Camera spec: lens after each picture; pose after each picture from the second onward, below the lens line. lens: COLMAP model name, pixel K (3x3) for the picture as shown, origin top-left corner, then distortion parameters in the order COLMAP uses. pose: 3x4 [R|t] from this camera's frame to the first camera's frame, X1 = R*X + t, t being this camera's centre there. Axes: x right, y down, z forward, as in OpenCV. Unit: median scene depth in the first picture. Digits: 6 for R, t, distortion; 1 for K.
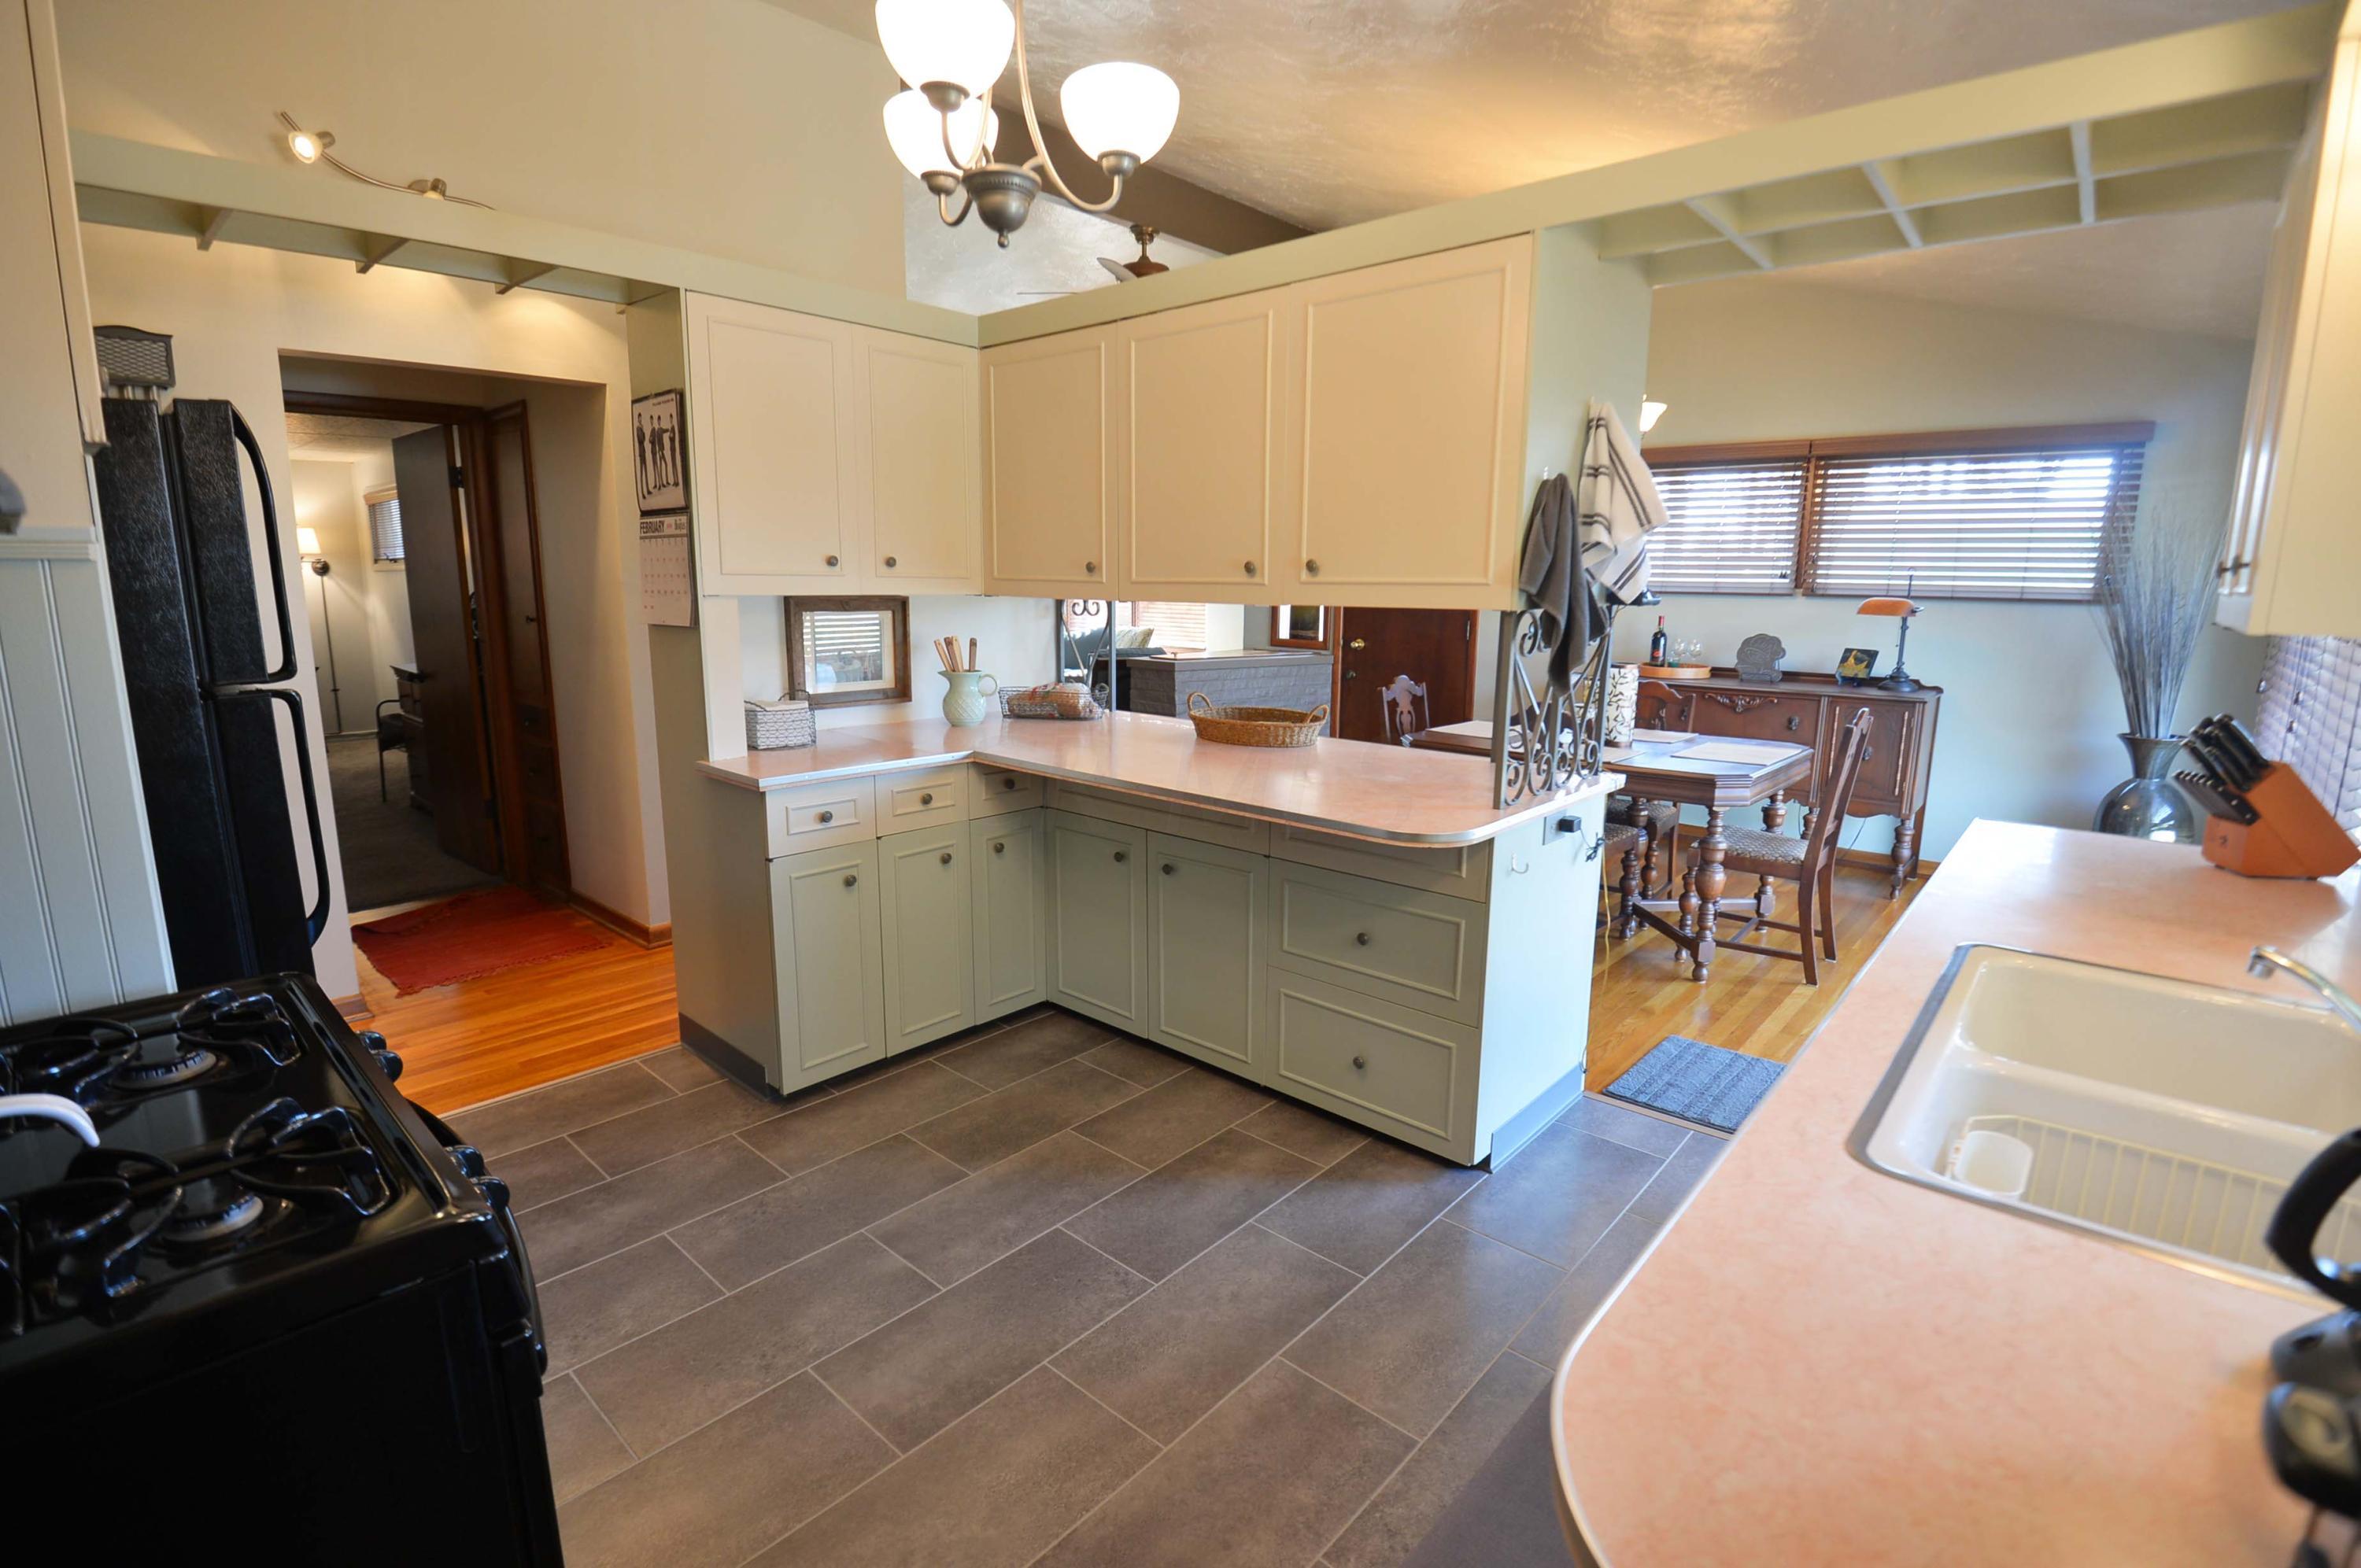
lens RADIAL K [[1094.4, 0, 1180.5], [0, 1094.4, 784.0], [0, 0, 1]] dist [0.001541, 0.000139]
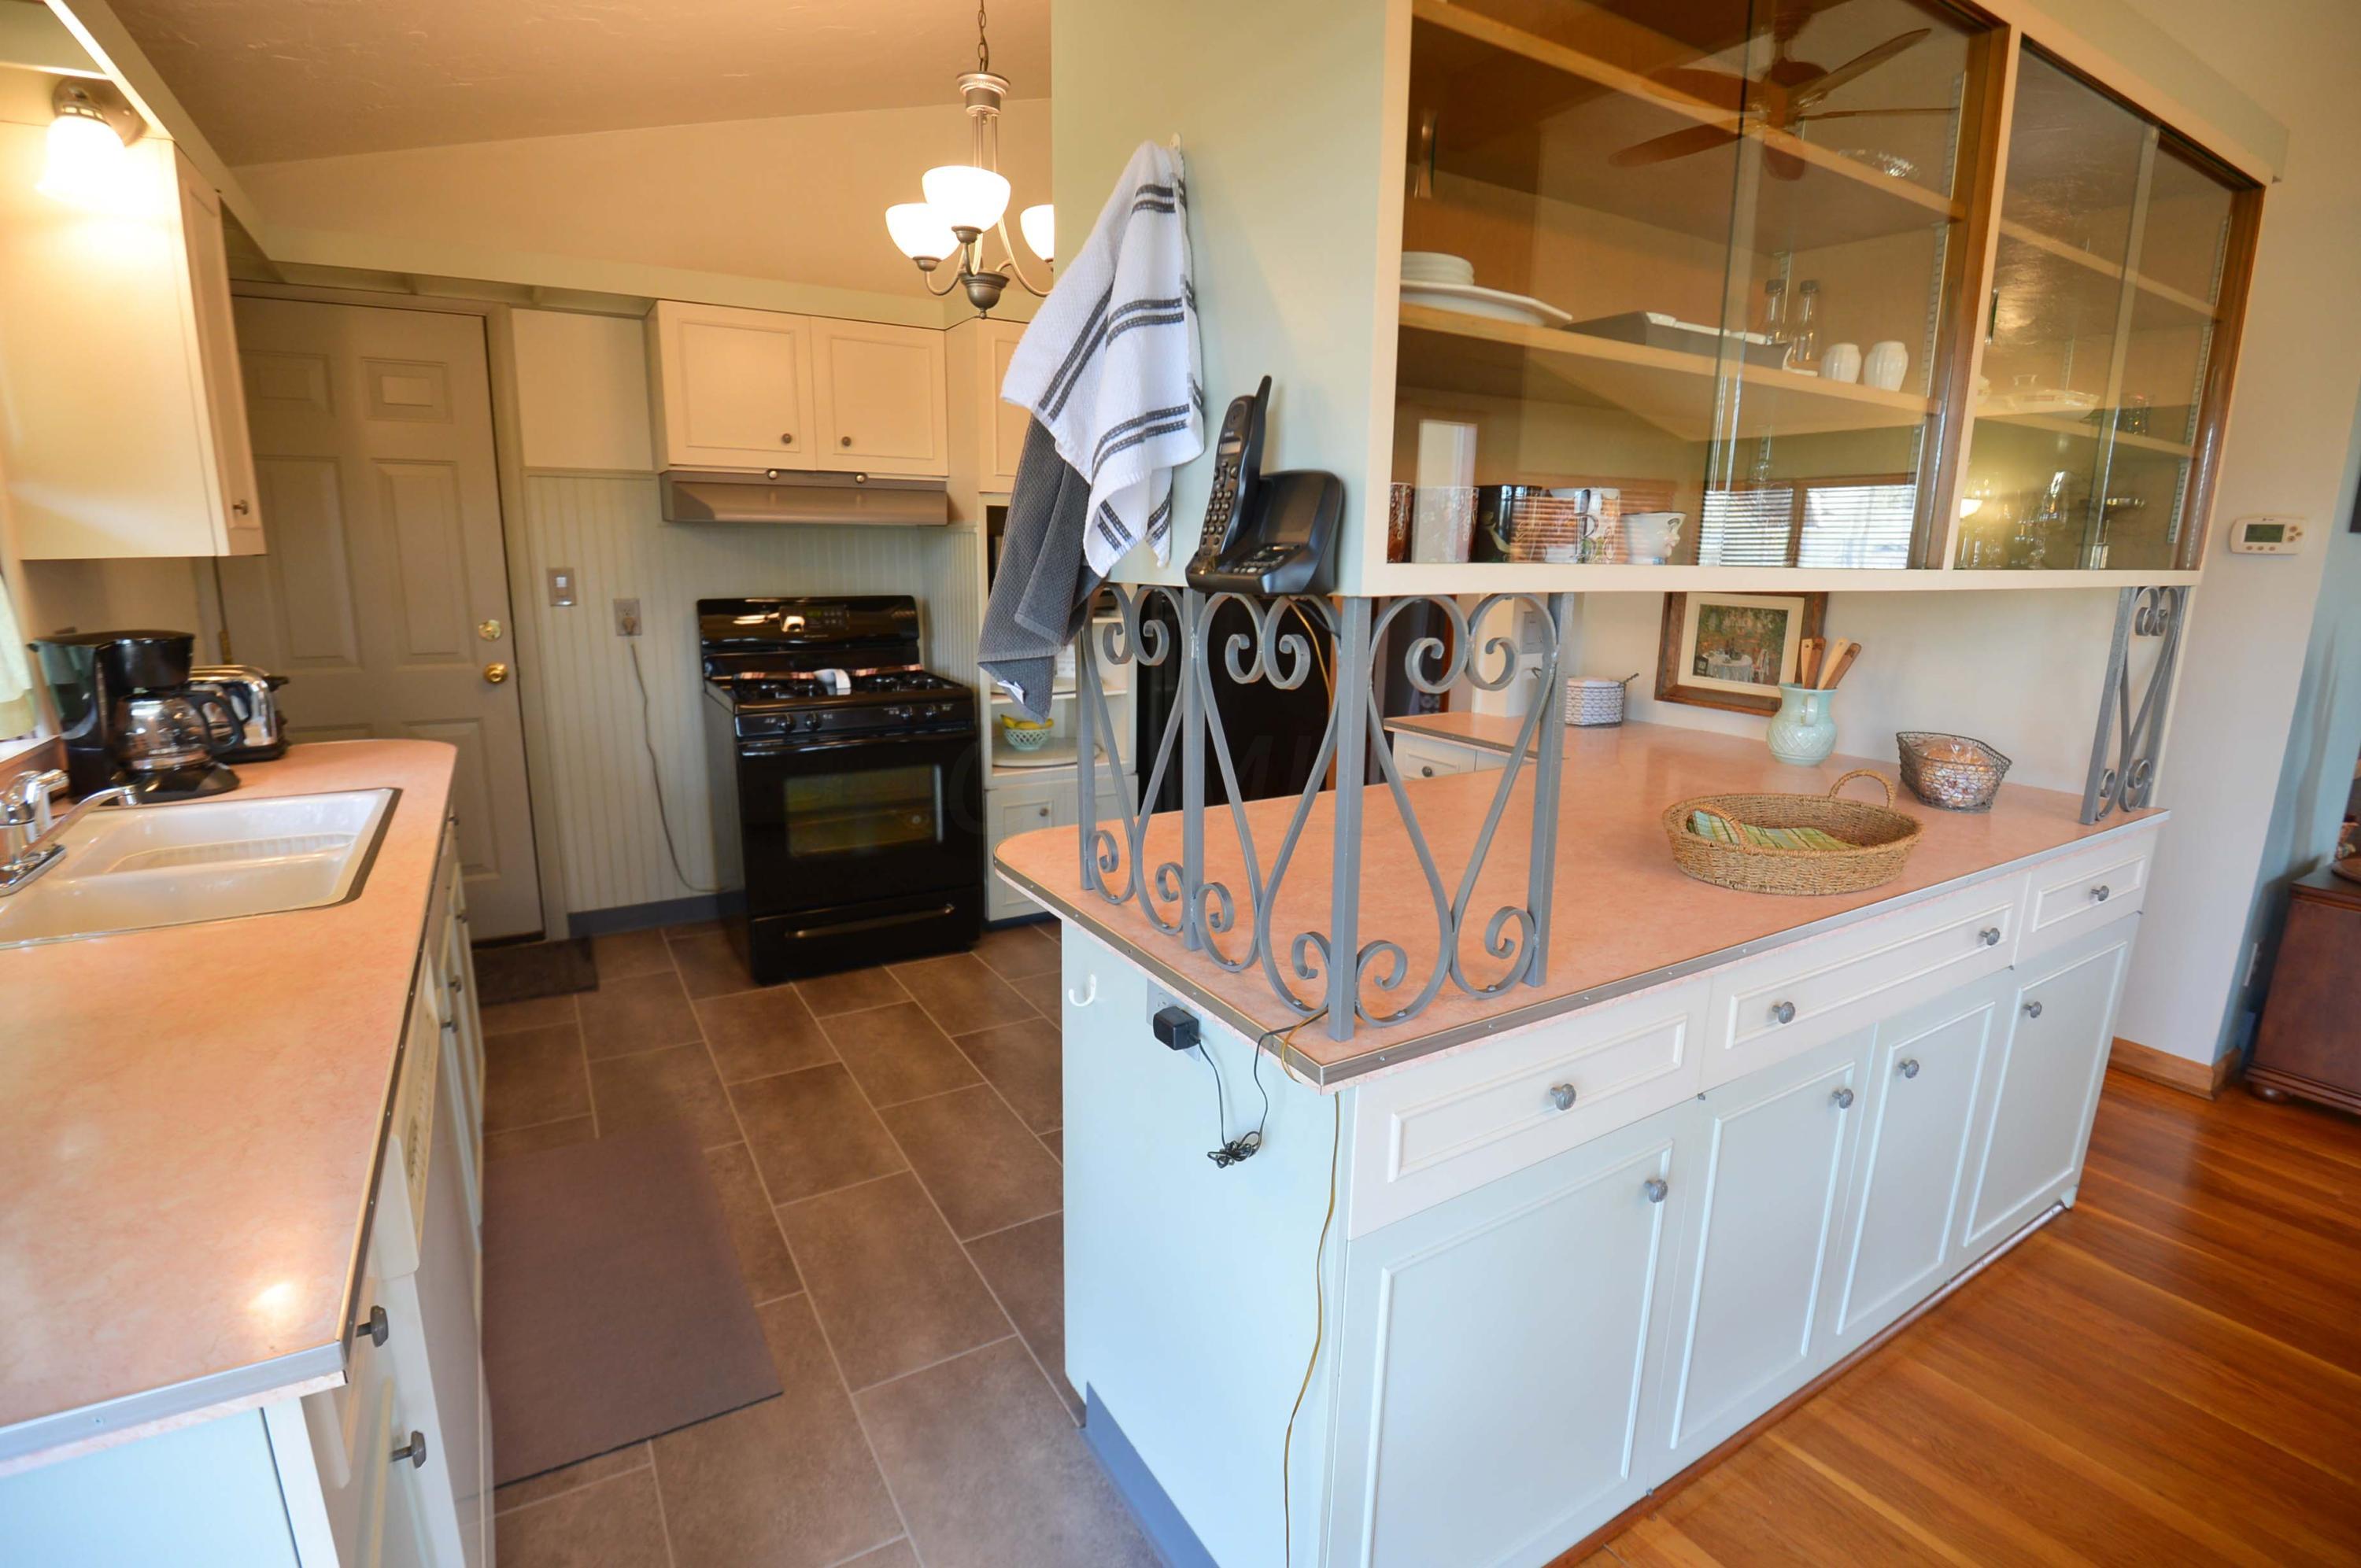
lens RADIAL K [[1094.4, 0, 1180.5], [0, 1094.4, 784.0], [0, 0, 1]] dist [0.001541, 0.000139]
pose [[-0.291492, 0.198544, -0.935742, 1.133172], [-0.192737, 0.945970, 0.260754, -0.288786], [0.936955, 0.256359, -0.237476, 1.548622]]
